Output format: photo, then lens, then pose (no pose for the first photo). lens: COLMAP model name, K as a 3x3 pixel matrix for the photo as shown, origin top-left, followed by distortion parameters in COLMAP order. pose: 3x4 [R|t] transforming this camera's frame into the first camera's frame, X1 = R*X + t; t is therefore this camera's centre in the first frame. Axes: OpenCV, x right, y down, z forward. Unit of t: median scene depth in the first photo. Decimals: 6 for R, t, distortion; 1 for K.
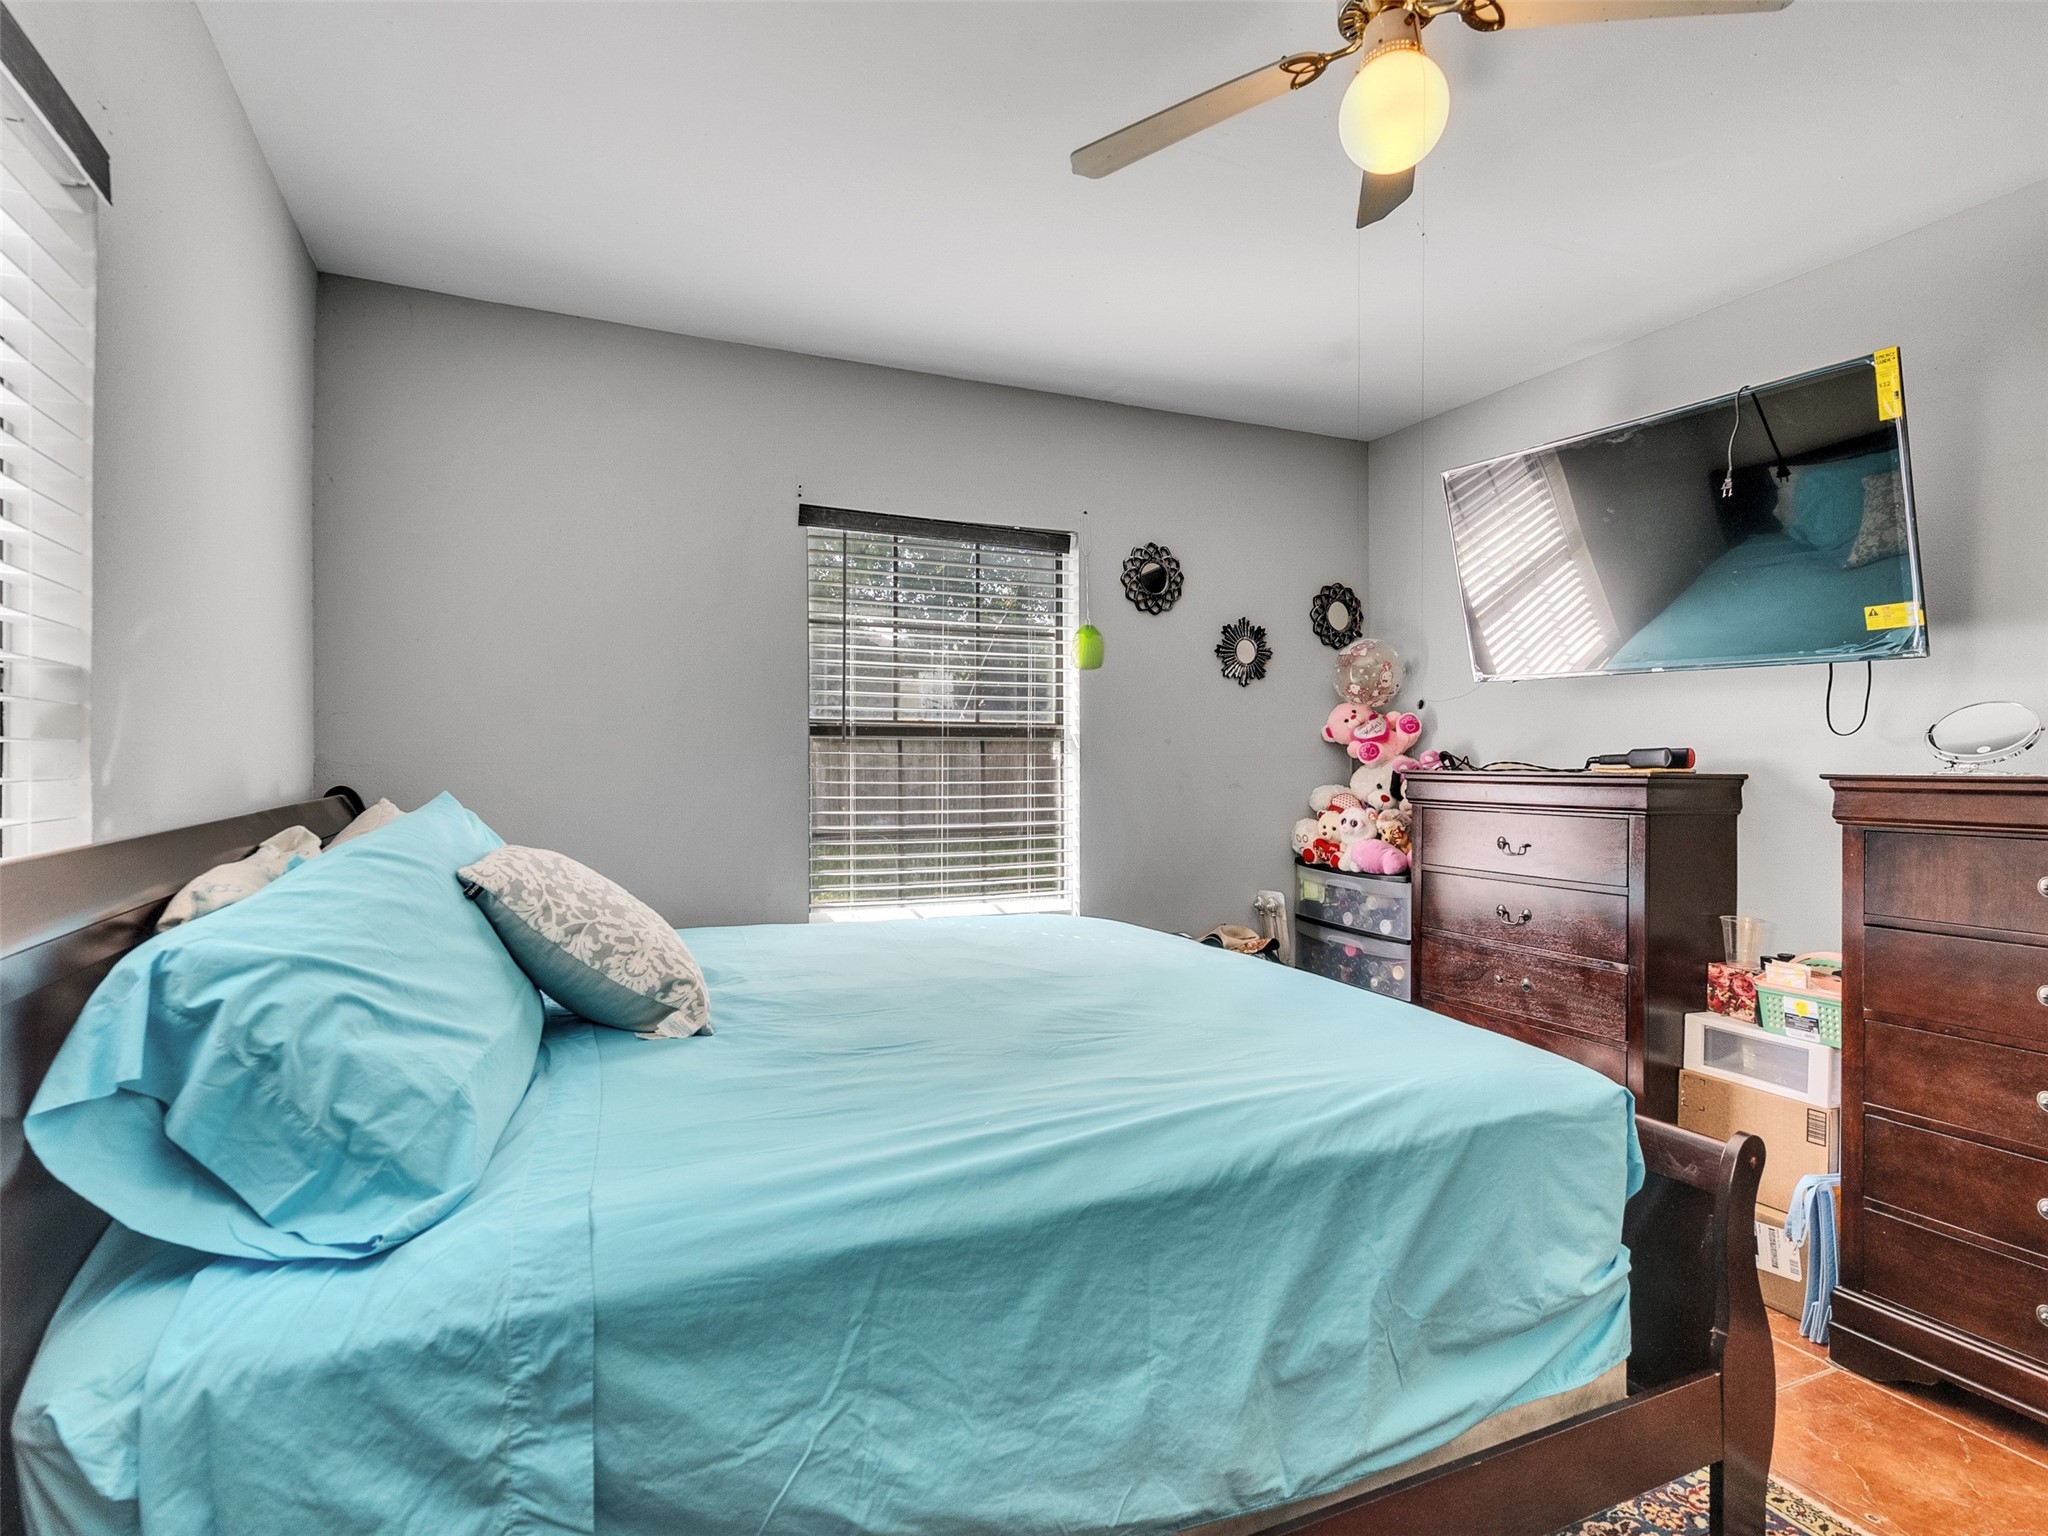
lens RADIAL K [[1041.2, 0, 1014.5], [0, 1041.2, 758.4], [0, 0, 1]] dist [0.000420, -0.000378]
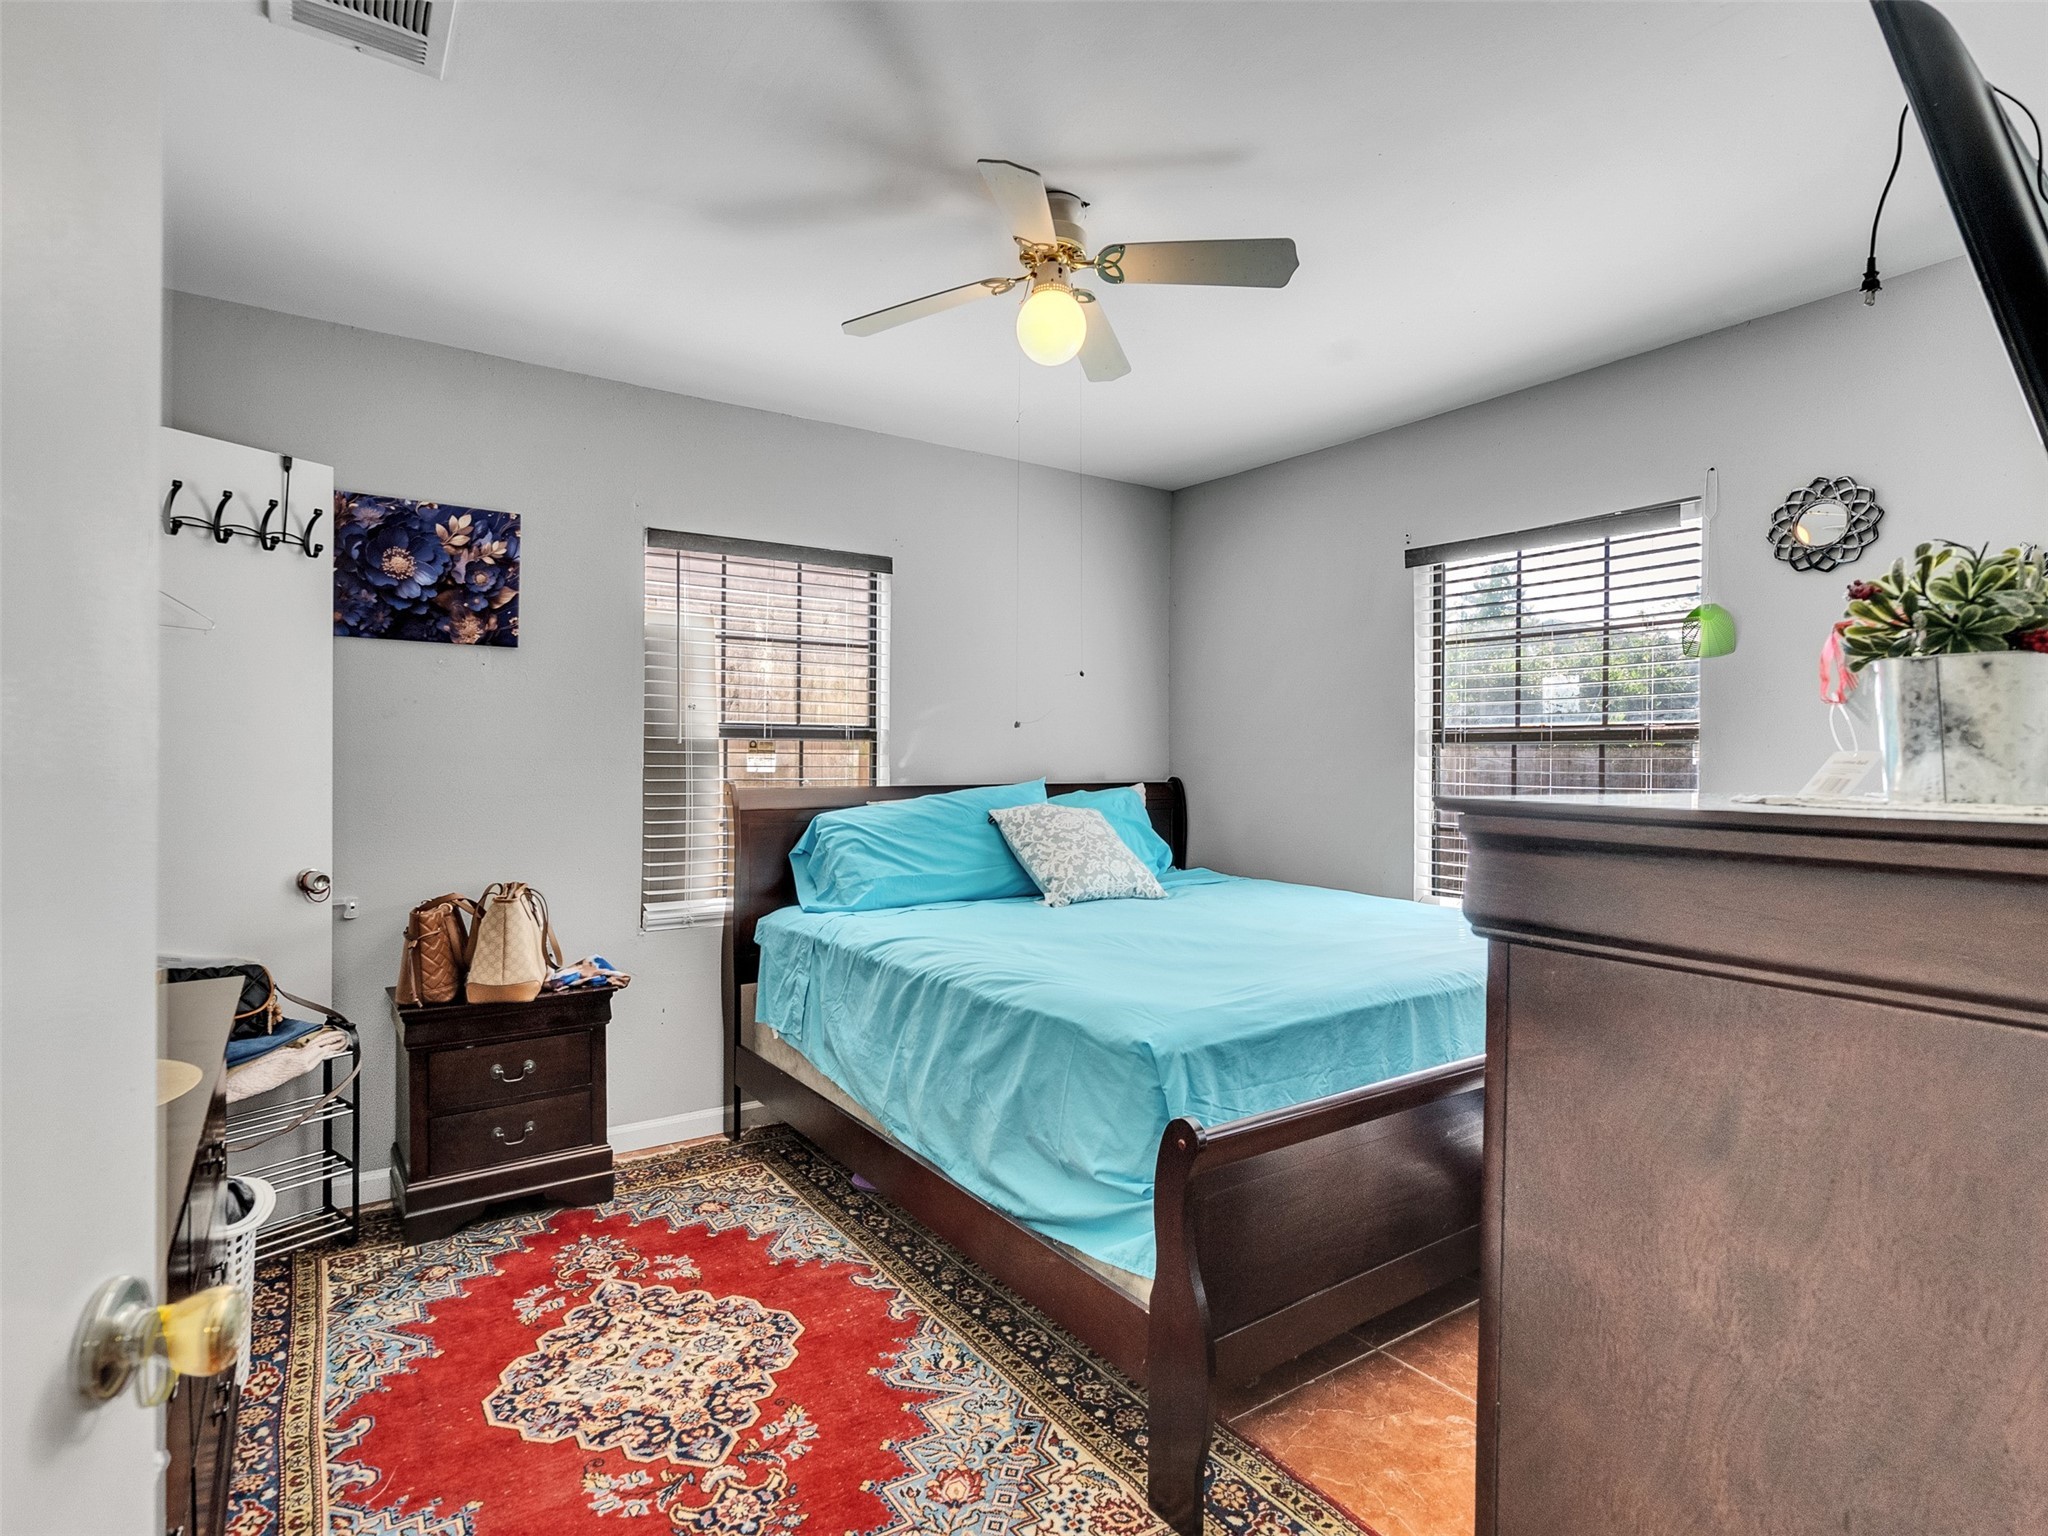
lens RADIAL K [[1041.2, 0, 1017.0], [0, 1041.2, 767.3], [0, 0, 1]] dist [0.000420, -0.000378]
pose [[0.189163, 0.007303, -0.981919, 0.824573], [-0.004831, 0.999967, 0.006507, 0.000178], [0.981934, 0.003513, 0.189192, 0.311010]]
